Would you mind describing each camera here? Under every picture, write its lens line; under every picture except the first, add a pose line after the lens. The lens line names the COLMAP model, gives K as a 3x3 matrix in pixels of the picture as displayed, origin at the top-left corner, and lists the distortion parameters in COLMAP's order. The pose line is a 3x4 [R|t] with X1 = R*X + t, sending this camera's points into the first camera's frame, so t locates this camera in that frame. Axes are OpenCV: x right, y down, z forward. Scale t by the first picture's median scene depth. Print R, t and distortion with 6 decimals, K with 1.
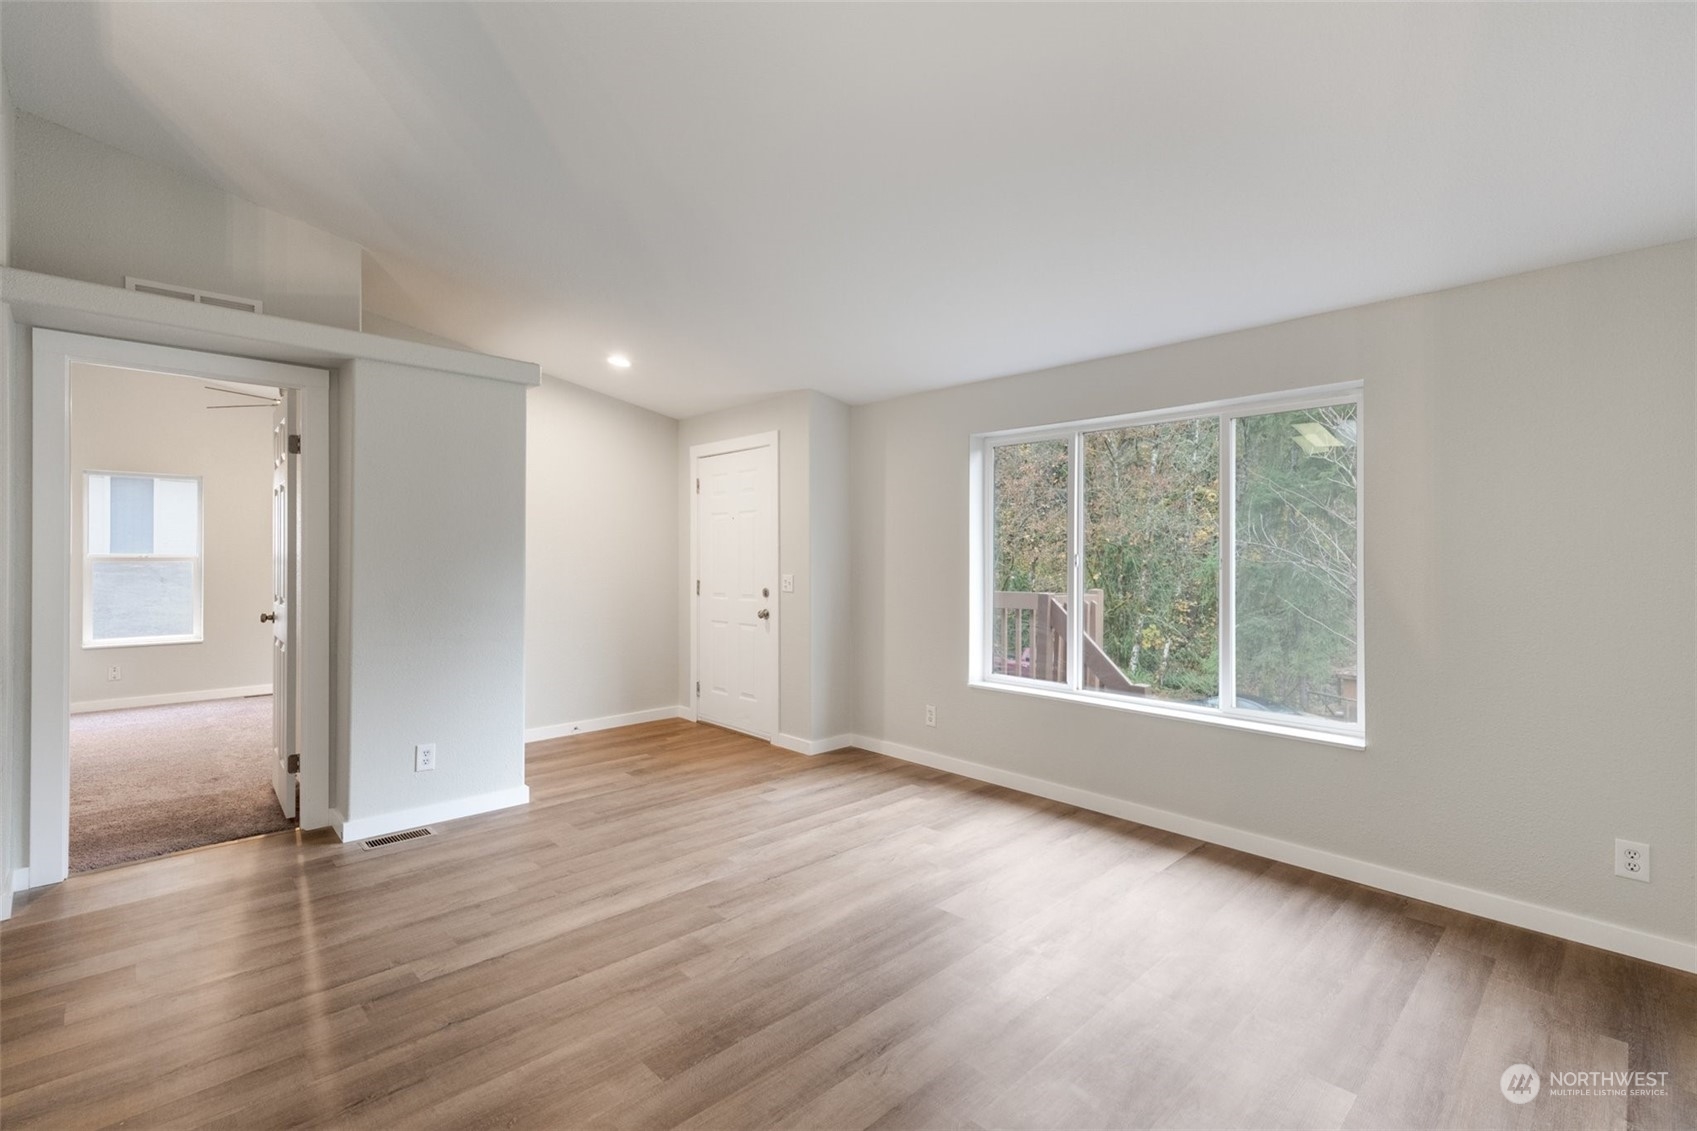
lens RADIAL K [[738.8, 0, 858.8], [0, 738.8, 560.6], [0, 0, 1]] dist [-0.000409, -0.000457]
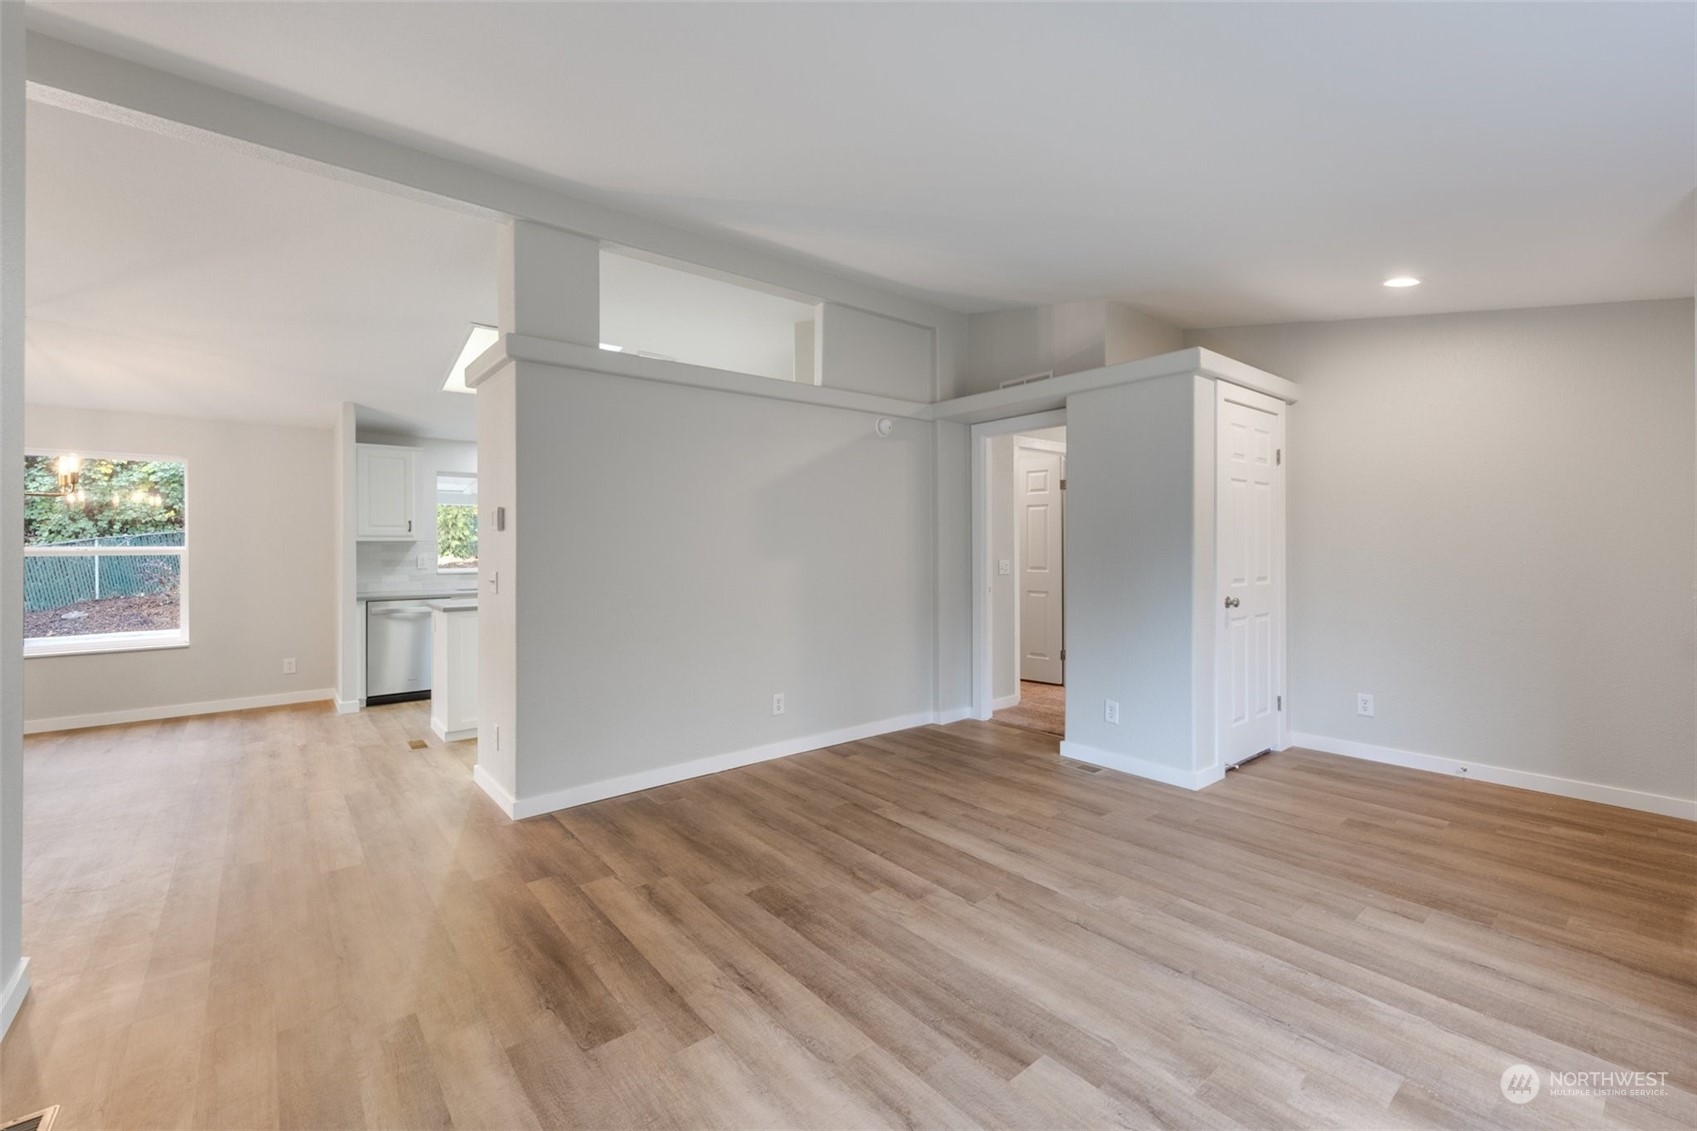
lens RADIAL K [[708.4, 0, 856.2], [0, 708.4, 545.6], [0, 0, 1]] dist [0.001029, 0.000100]
pose [[-0.064818, -0.002405, -0.997894, 0.671393], [0.000024, 0.999997, -0.002412, 0.000860], [0.997897, -0.000180, -0.064818, 0.764507]]
